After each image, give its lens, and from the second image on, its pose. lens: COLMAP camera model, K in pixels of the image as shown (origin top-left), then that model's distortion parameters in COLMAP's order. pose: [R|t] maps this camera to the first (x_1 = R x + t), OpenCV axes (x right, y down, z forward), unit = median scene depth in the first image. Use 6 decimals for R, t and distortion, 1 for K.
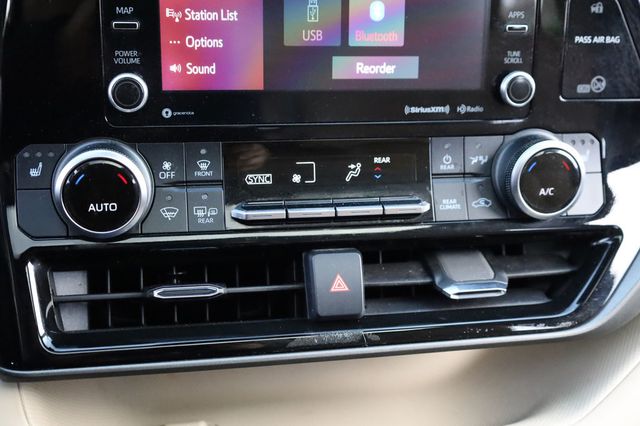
lens RADIAL K [[822.2, 0, 316.0], [0, 822.2, 211.4], [0, 0, 1]] dist [0.026721, 0.000000]
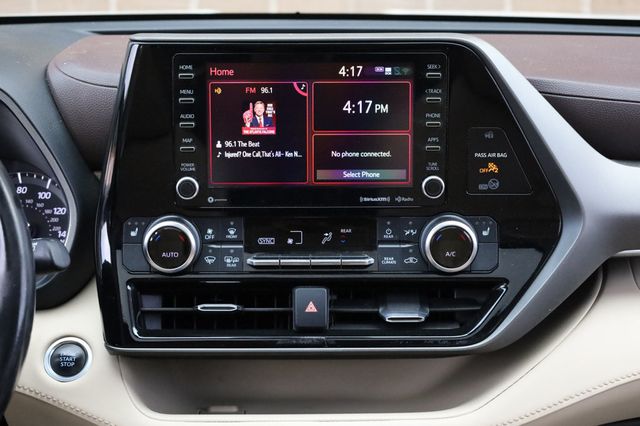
lens RADIAL K [[1320.7, 0, 320.0], [0, 1320.7, 215.8], [0, 0, 1]] dist [0.112984, 0.000000]
pose [[0.977514, 0.020665, -0.209854, 0.576872], [-0.034741, 0.997370, -0.063612, 0.072698], [0.207988, 0.069473, 0.975661, -1.506959]]
